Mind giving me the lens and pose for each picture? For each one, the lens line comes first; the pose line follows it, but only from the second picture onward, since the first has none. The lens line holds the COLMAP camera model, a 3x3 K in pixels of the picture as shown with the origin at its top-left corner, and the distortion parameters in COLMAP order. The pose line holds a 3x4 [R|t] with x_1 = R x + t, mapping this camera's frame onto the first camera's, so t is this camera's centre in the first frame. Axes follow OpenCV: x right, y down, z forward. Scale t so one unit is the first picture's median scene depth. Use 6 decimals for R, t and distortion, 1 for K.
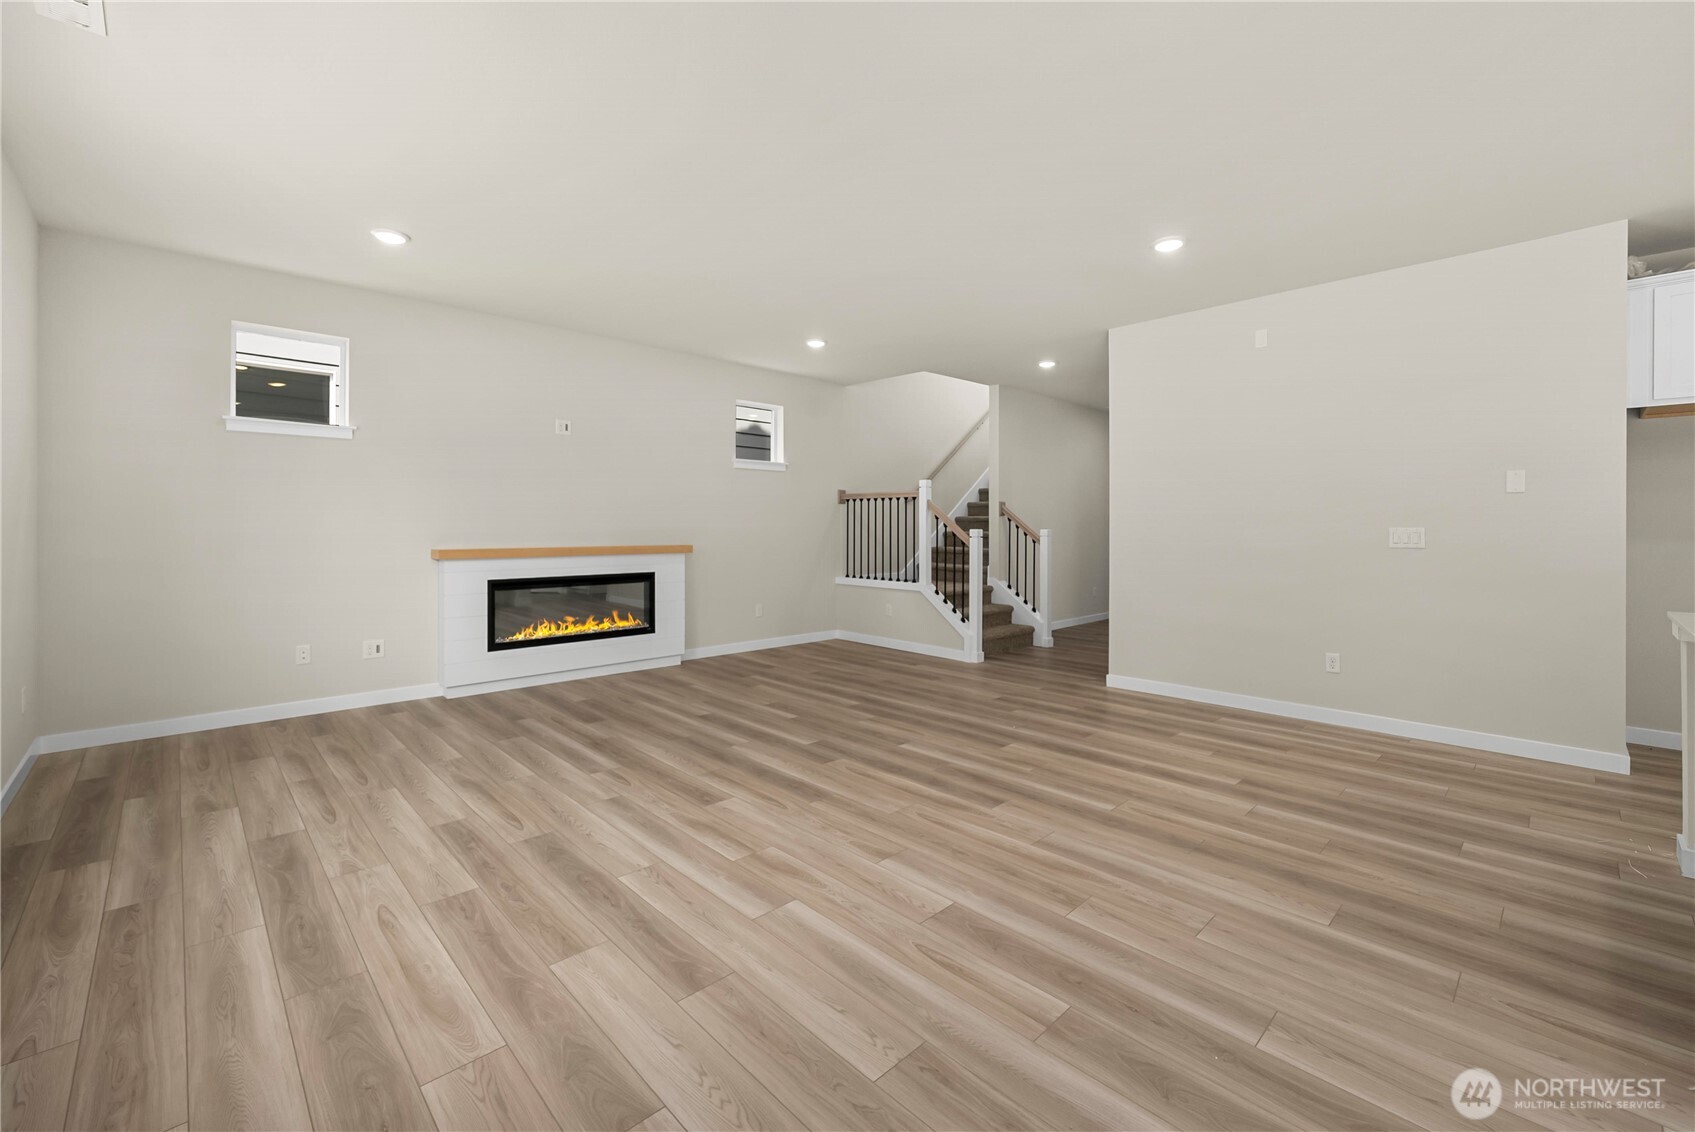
lens RADIAL K [[683.4, 0, 835.5], [0, 683.4, 535.6], [0, 0, 1]] dist [-0.001929, -0.000324]
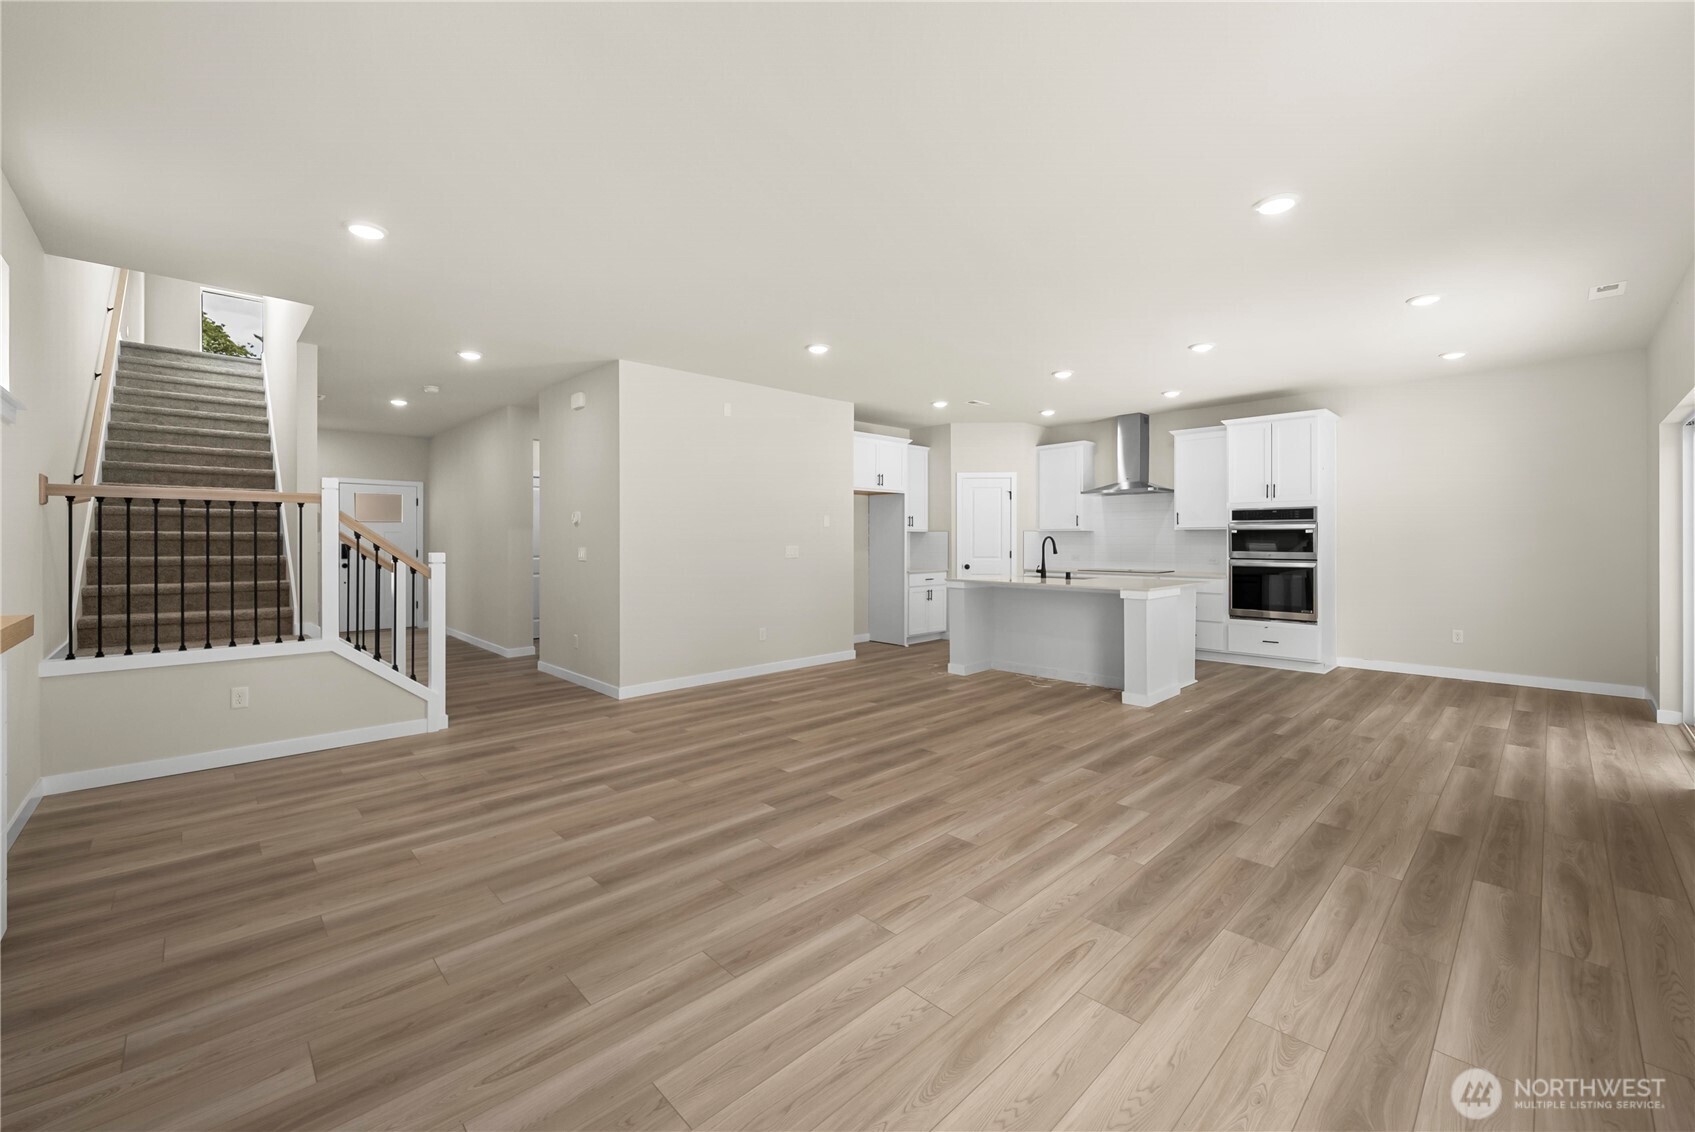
lens RADIAL K [[683.4, 0, 835.5], [0, 683.4, 535.6], [0, 0, 1]] dist [-0.001929, -0.000324]
pose [[0.011111, 0.002442, 0.999935, -1.199947], [0.015360, 0.999879, -0.002613, -0.041614], [-0.999820, 0.015388, 0.011072, 1.224742]]
